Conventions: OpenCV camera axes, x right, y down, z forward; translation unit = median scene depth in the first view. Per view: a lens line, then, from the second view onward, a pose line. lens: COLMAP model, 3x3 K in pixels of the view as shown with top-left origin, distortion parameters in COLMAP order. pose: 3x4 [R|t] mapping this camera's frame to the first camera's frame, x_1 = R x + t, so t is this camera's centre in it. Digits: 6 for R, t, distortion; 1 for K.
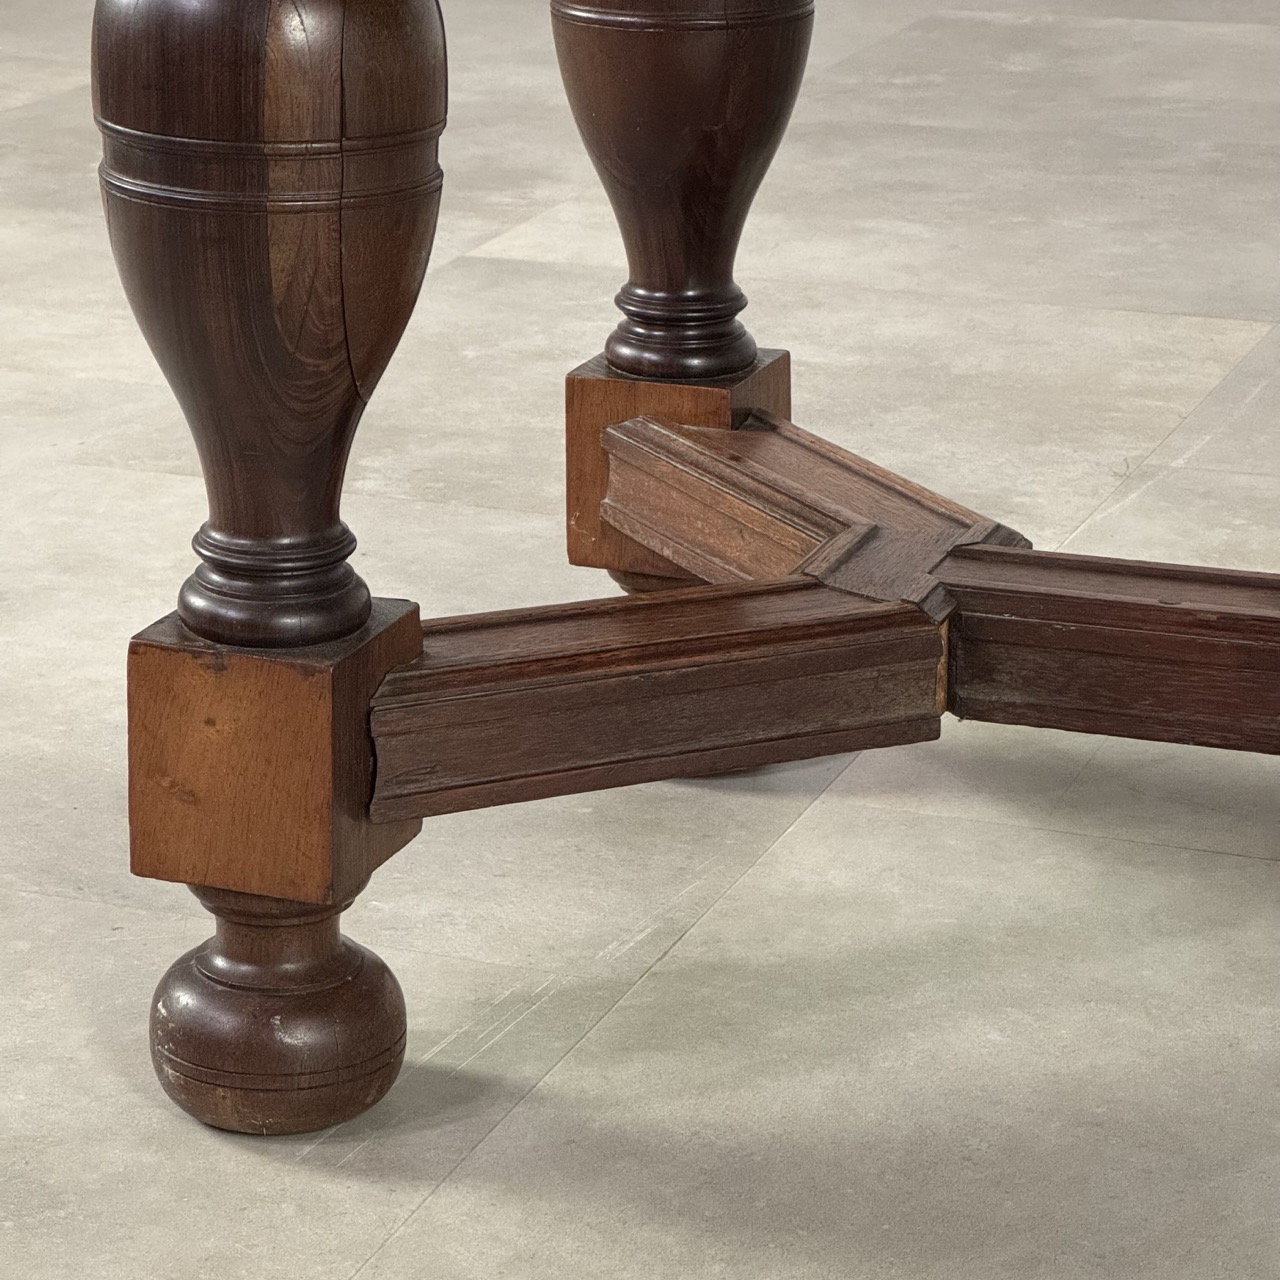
lens RADIAL K [[3801.8, 0, 632.6], [0, 3801.8, 641.3], [0, 0, 1]] dist [0.167292, 0.000000]
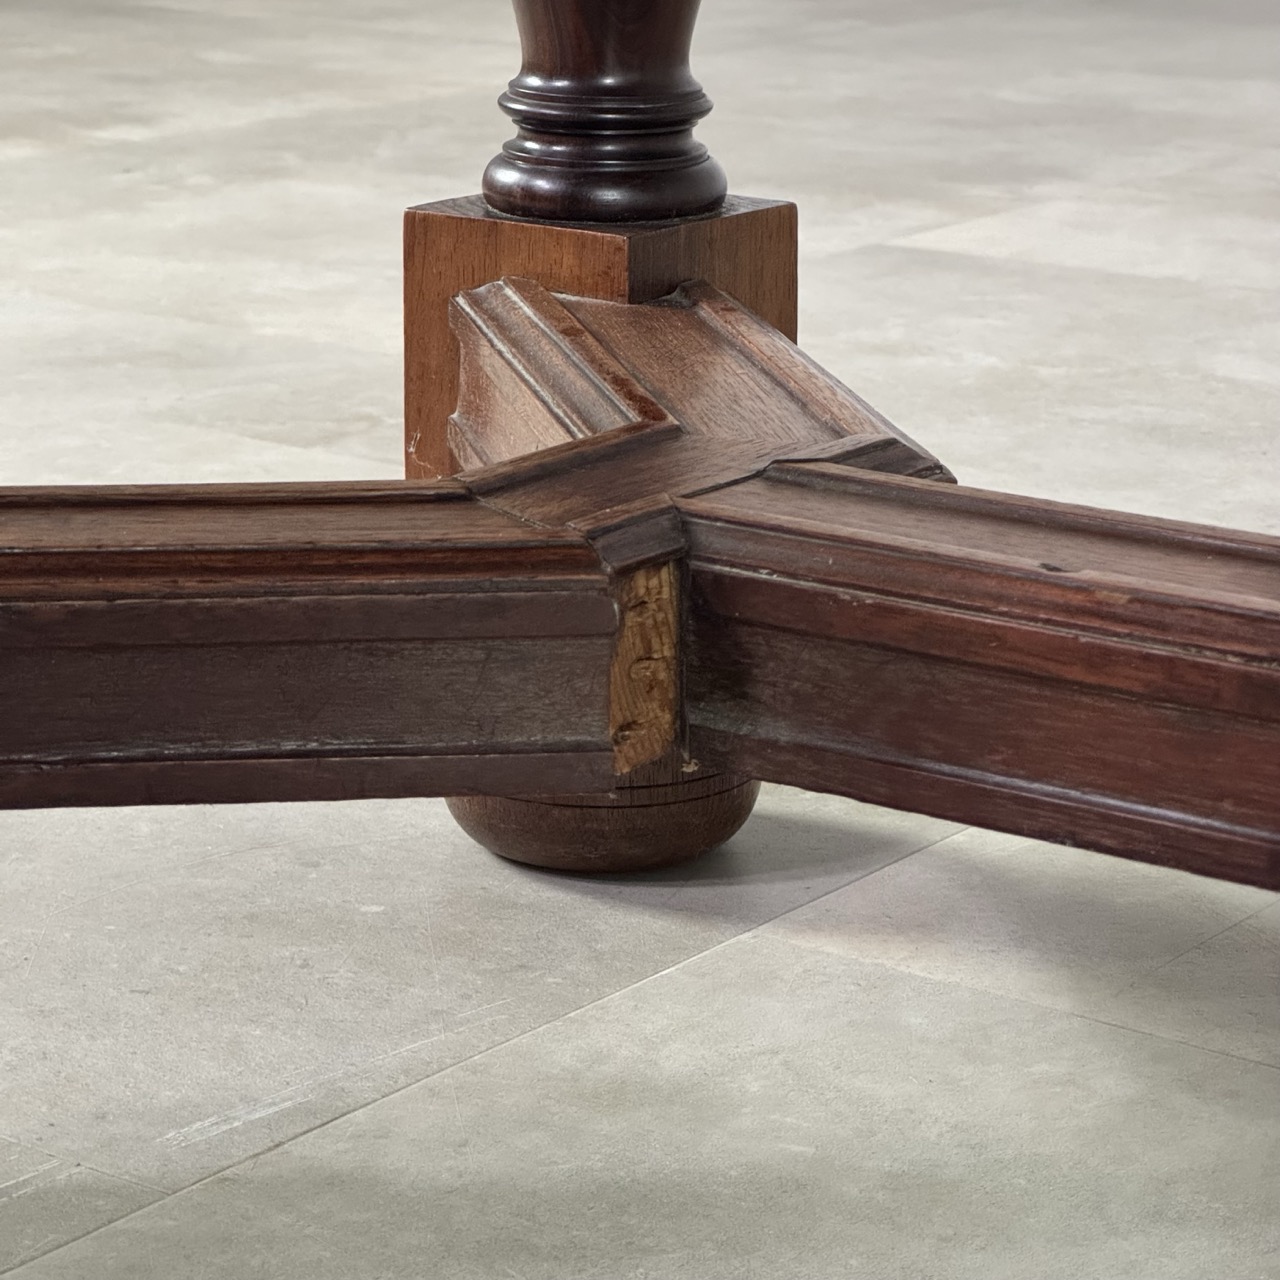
lens RADIAL K [[3801.8, 0, 608.4], [0, 3801.8, 695.0], [0, 0, 1]] dist [0.167292, 0.000000]
pose [[0.958106, 0.084604, -0.273633, 0.215908], [-0.095148, 0.995137, -0.025469, 0.024782], [0.270148, 0.050438, 0.961497, 0.469518]]
